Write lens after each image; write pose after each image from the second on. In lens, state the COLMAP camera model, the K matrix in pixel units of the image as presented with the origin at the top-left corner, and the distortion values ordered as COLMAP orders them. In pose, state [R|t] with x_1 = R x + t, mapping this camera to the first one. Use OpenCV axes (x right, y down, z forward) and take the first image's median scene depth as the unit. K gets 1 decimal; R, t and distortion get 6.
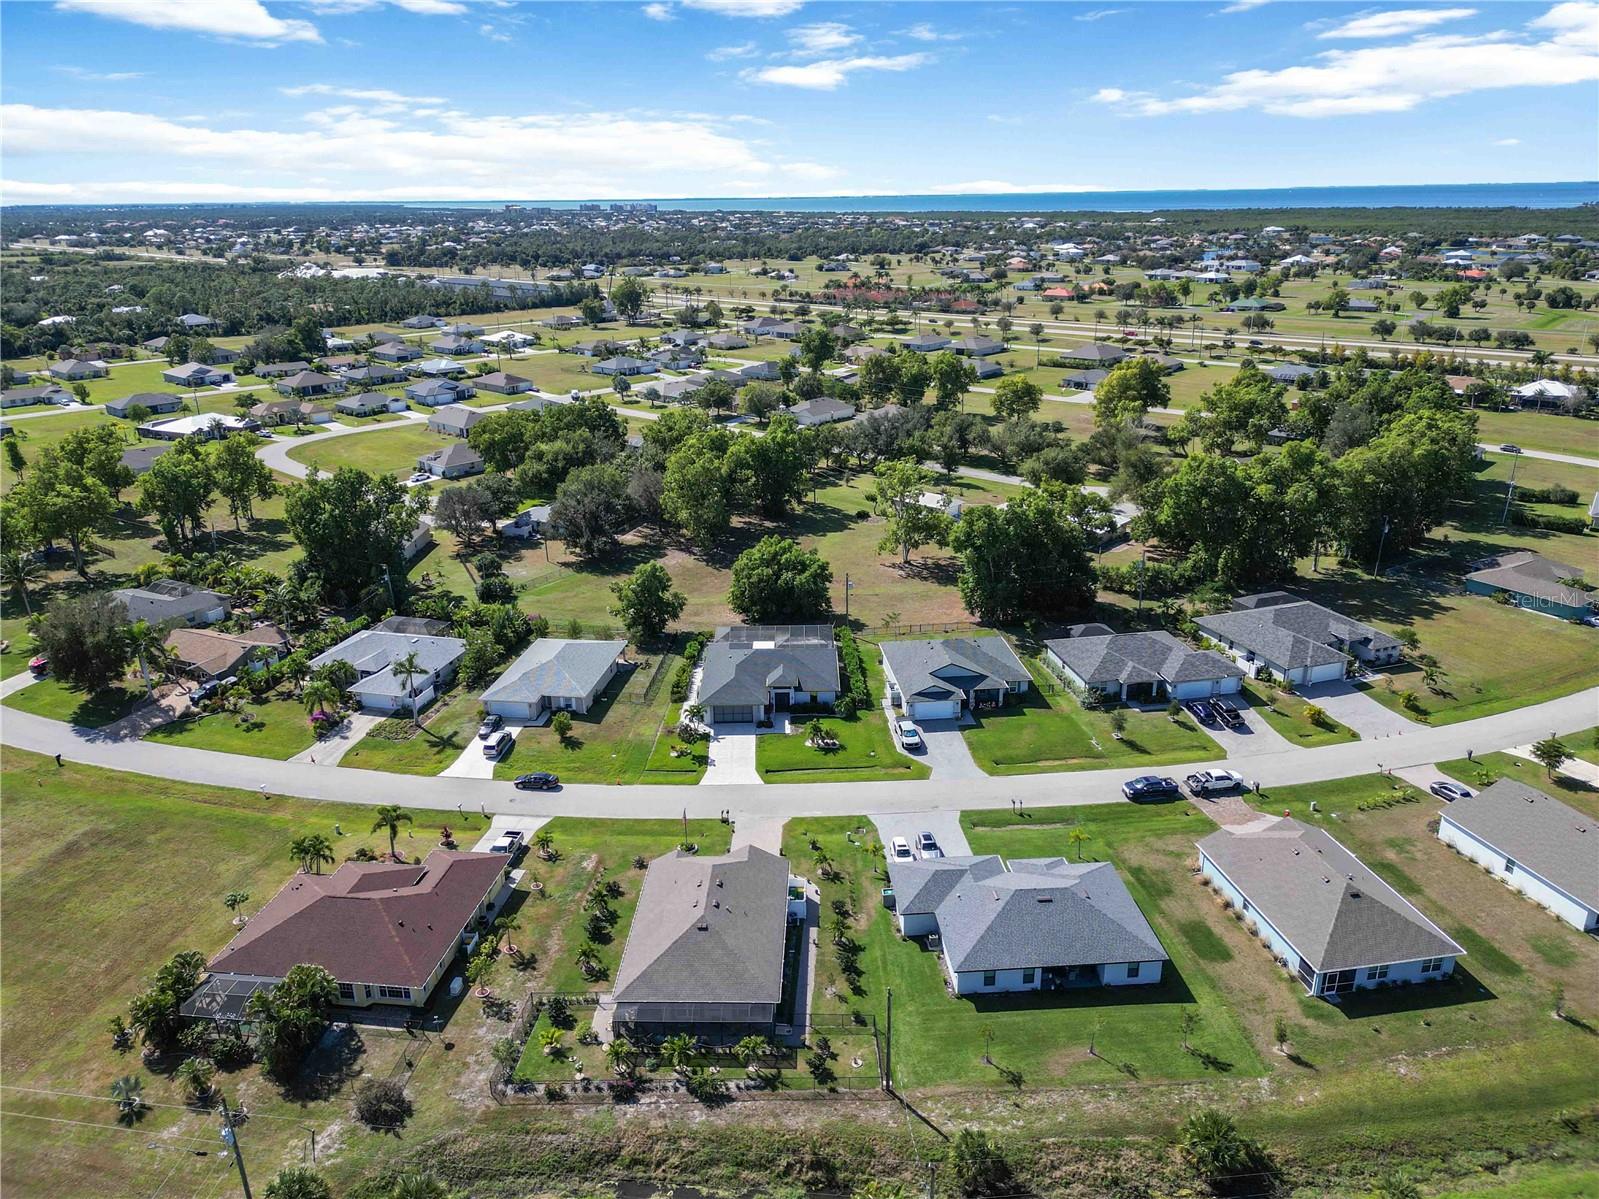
lens RADIAL K [[1112.2, 0, 799.5], [0, 1112.2, 599.5], [0, 0, 1]] dist [0.110986, -0.204389]
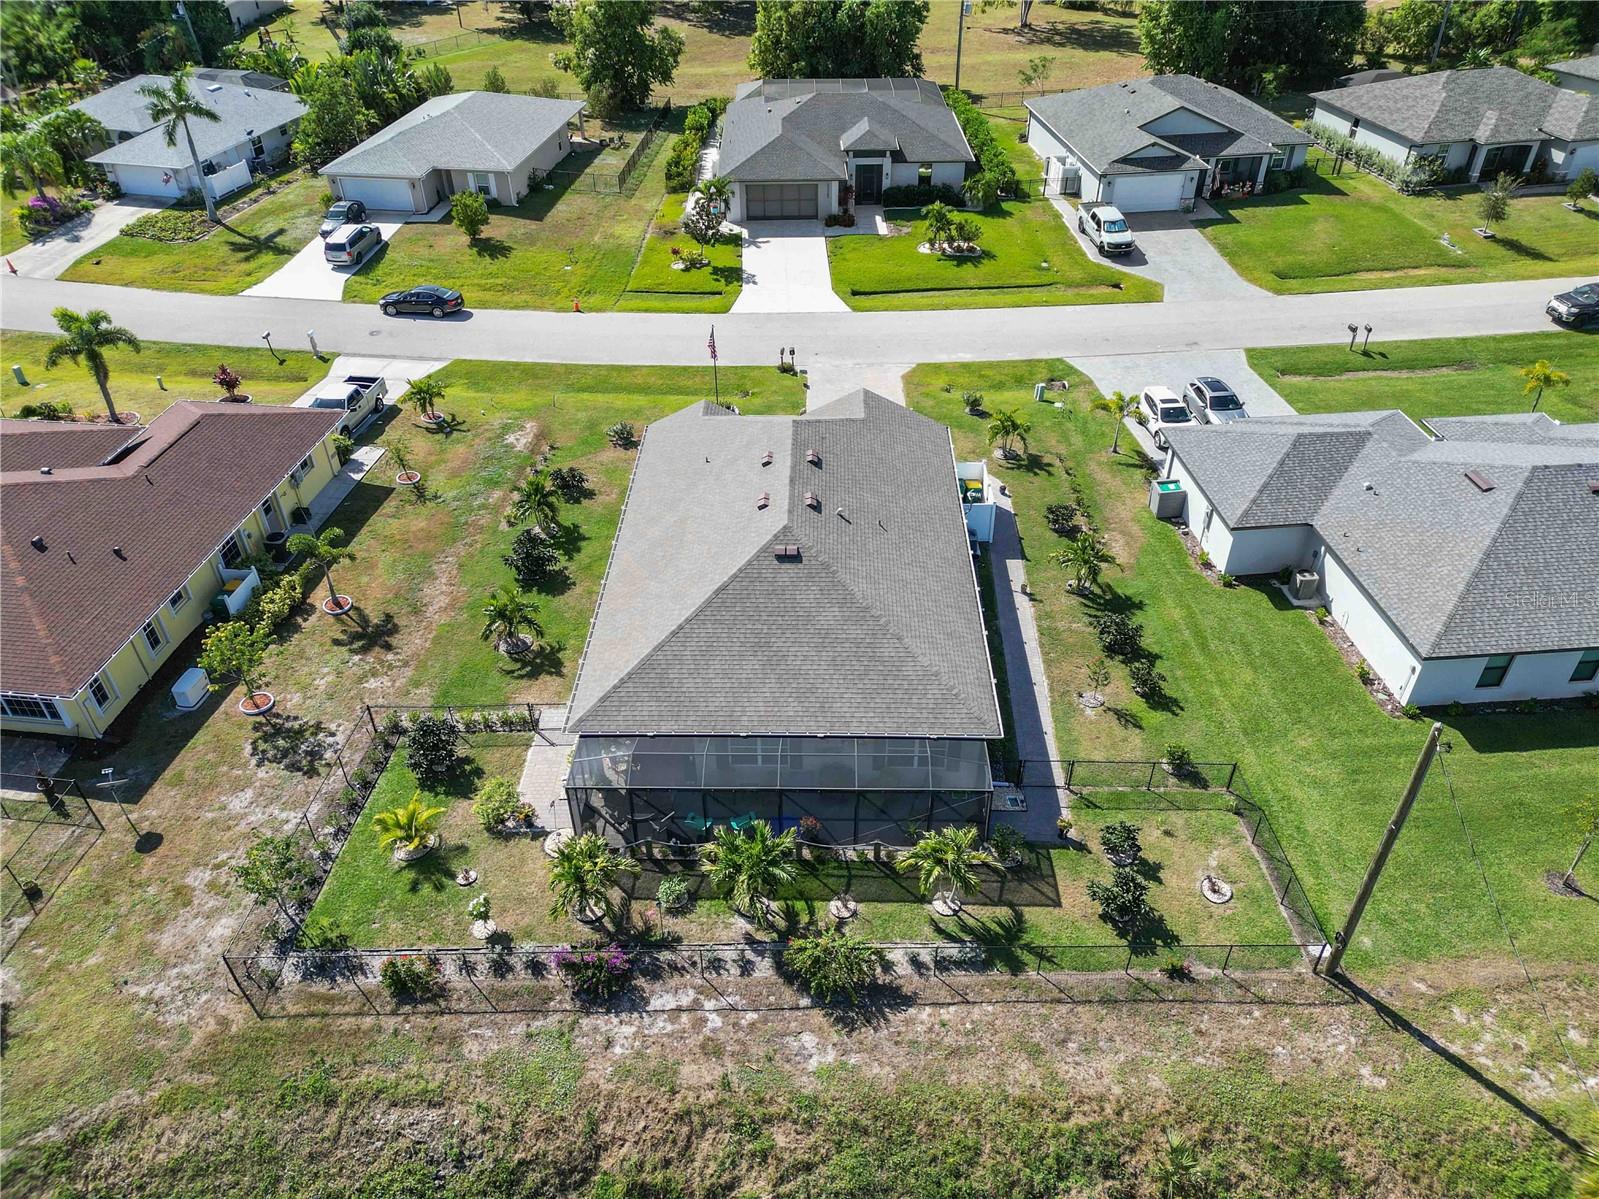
lens RADIAL K [[1107.7, 0, 798.4], [0, 1107.7, 612.9], [0, 0, 1]] dist [0.062215, -0.053573]
pose [[0.999947, -0.001478, 0.010148, -0.075256], [-0.001699, 0.952014, 0.306049, 0.167428], [-0.010114, -0.306051, 0.951962, 0.541199]]
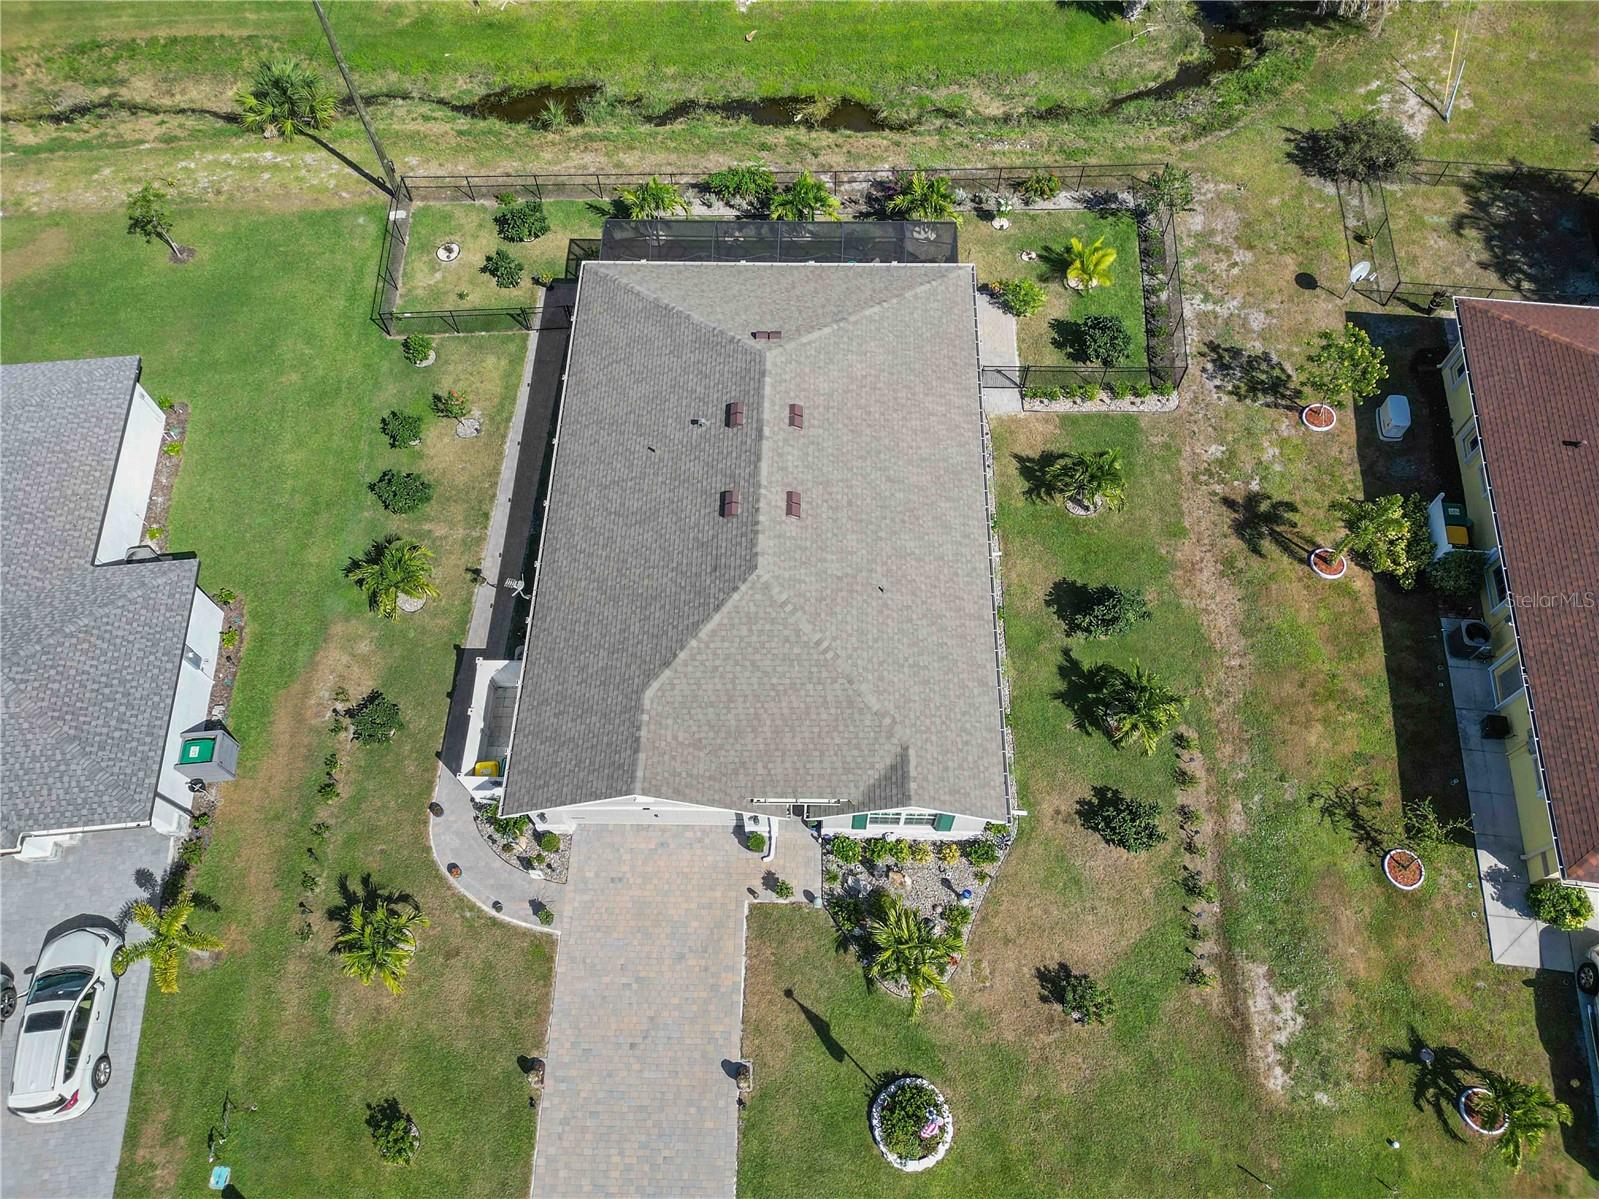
lens RADIAL K [[1118.8, 0, 798.1], [0, 1118.8, 601.7], [0, 0, 1]] dist [0.062322, -0.054487]
pose [[-0.999564, 0.020893, 0.020868, -0.088709], [0.023542, 0.137200, 0.990264, -0.044449], [0.017827, 0.990323, -0.137632, 0.984824]]
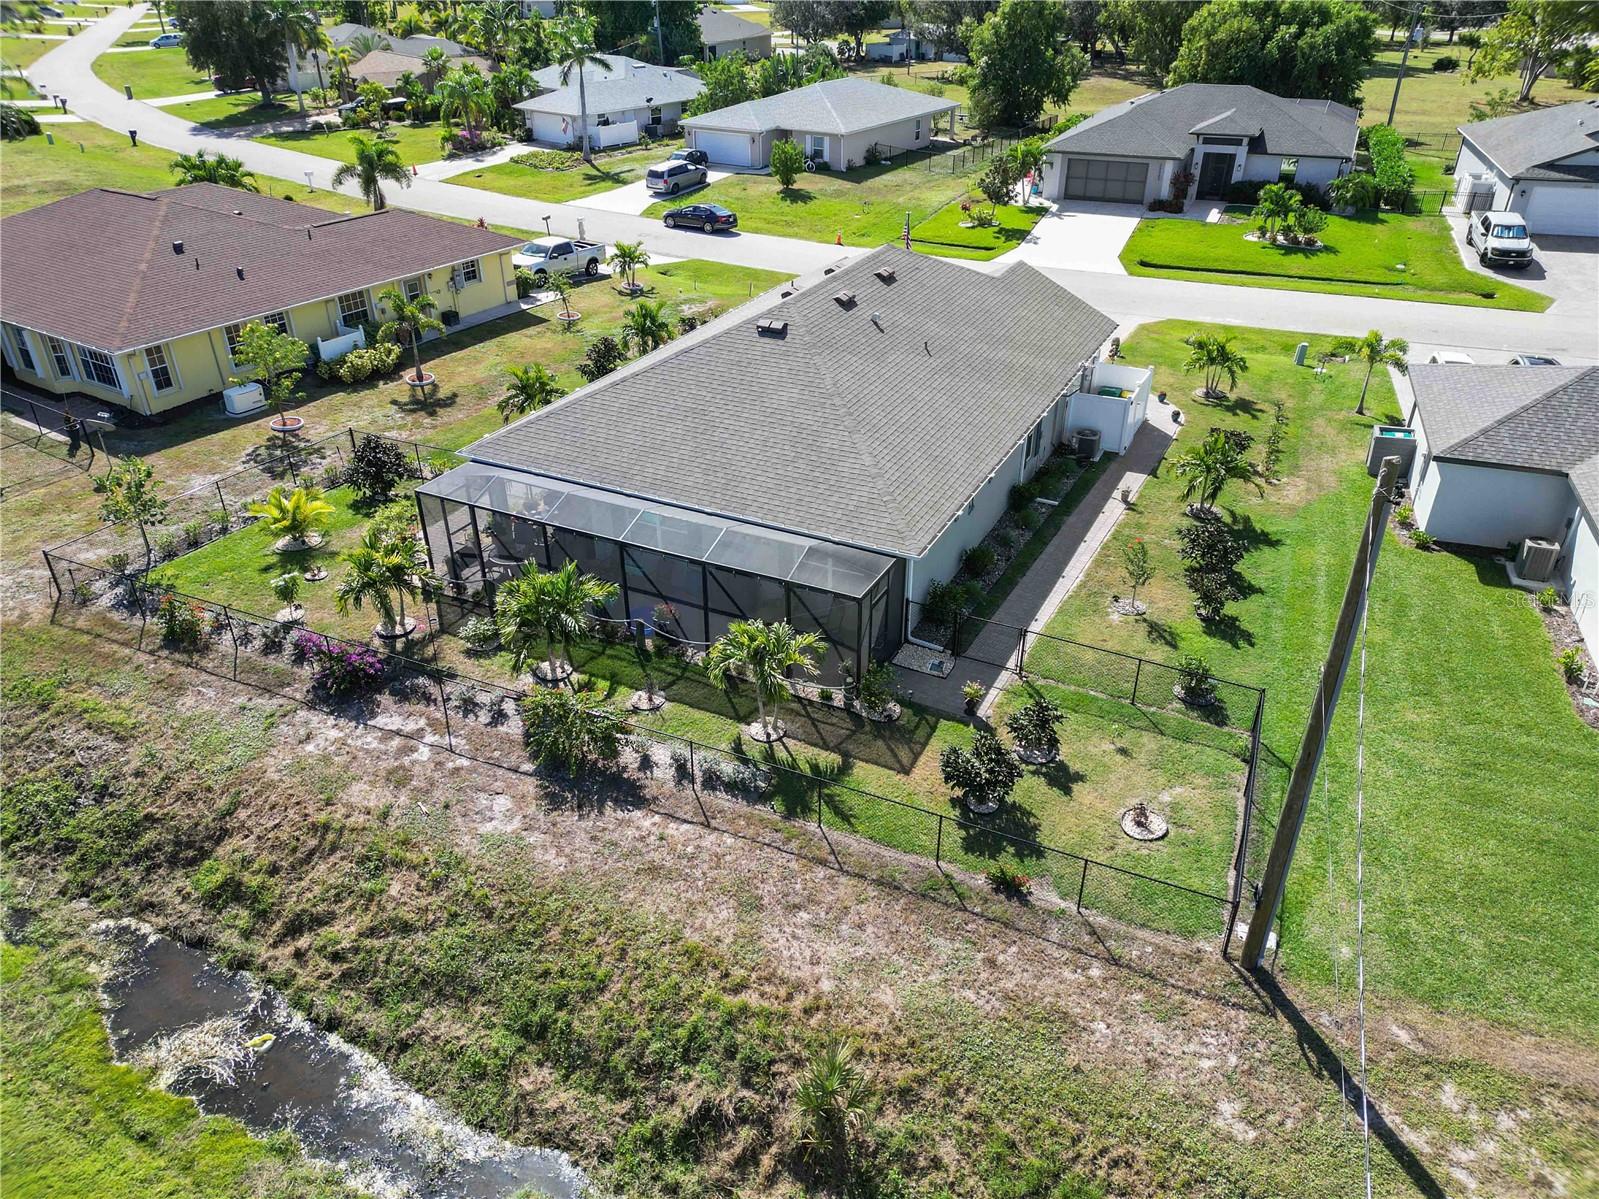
lens RADIAL K [[1107.7, 0, 798.4], [0, 1107.7, 612.9], [0, 0, 1]] dist [0.062215, -0.053573]
pose [[0.908464, 0.226151, -0.351495, 0.046354], [-0.152510, 0.962349, 0.224999, 0.258871], [0.389145, -0.150797, 0.908750, 0.603965]]
